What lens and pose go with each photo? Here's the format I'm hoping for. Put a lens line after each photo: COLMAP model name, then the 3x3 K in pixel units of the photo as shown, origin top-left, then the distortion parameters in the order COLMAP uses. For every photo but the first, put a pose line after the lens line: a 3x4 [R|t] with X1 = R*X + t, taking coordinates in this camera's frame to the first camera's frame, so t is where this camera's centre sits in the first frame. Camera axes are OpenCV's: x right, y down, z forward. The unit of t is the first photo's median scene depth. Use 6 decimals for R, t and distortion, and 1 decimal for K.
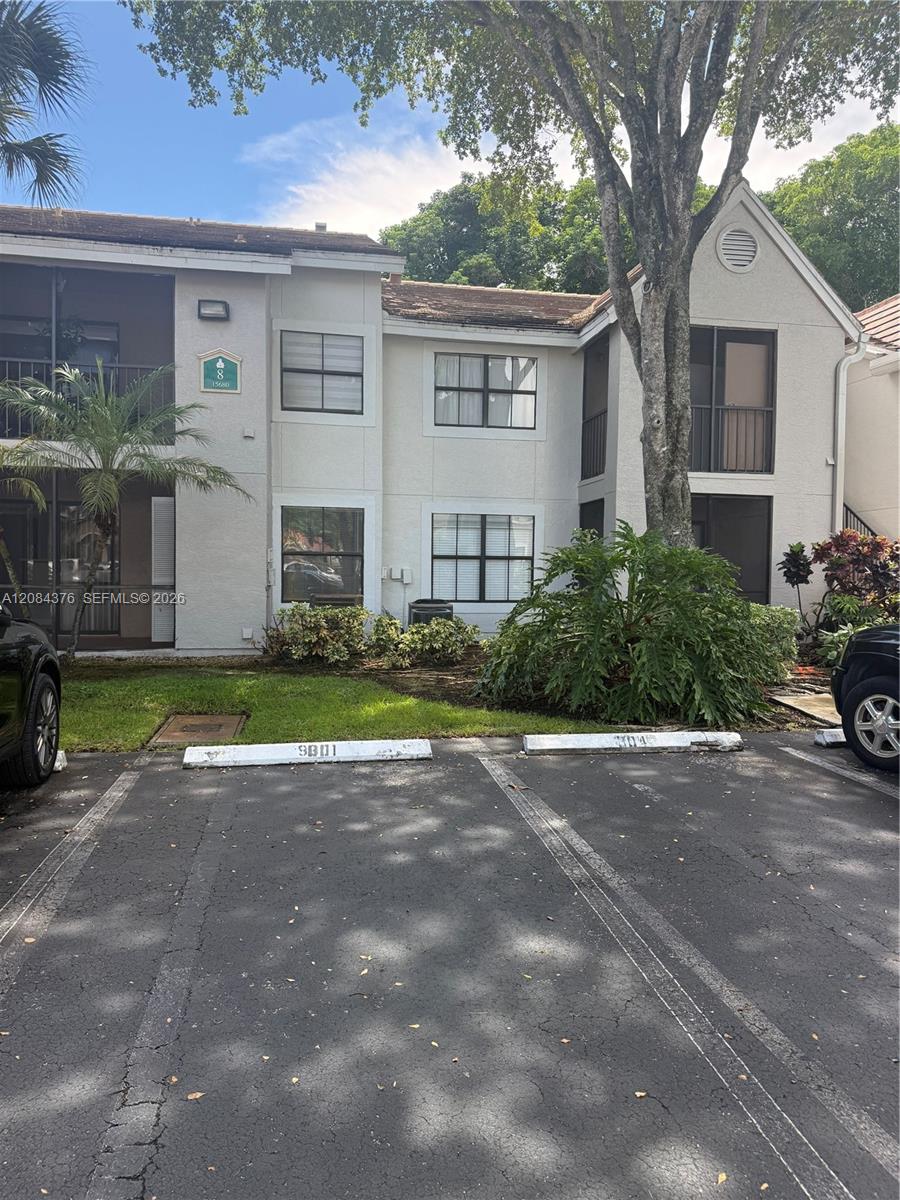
lens RADIAL K [[851.9, 0, 446.9], [0, 851.9, 572.8], [0, 0, 1]] dist [0.038495, -0.065759]
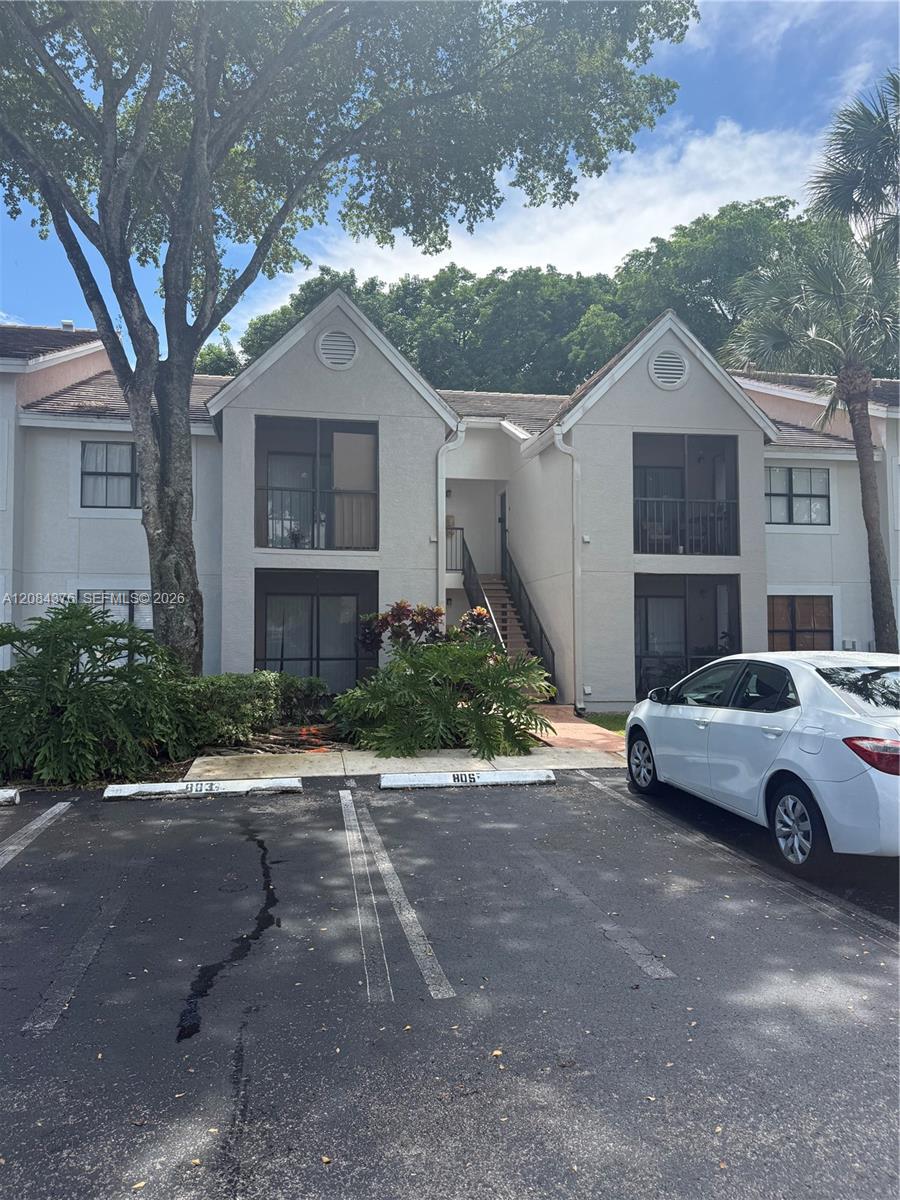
lens RADIAL K [[851.9, 0, 450.1], [0, 851.9, 601.0], [0, 0, 1]] dist [0.038495, -0.065759]
pose [[0.999906, -0.005357, -0.012598, 0.470242], [0.004700, 0.998655, -0.051635, 0.004533], [0.012858, 0.051571, 0.998587, -0.078477]]
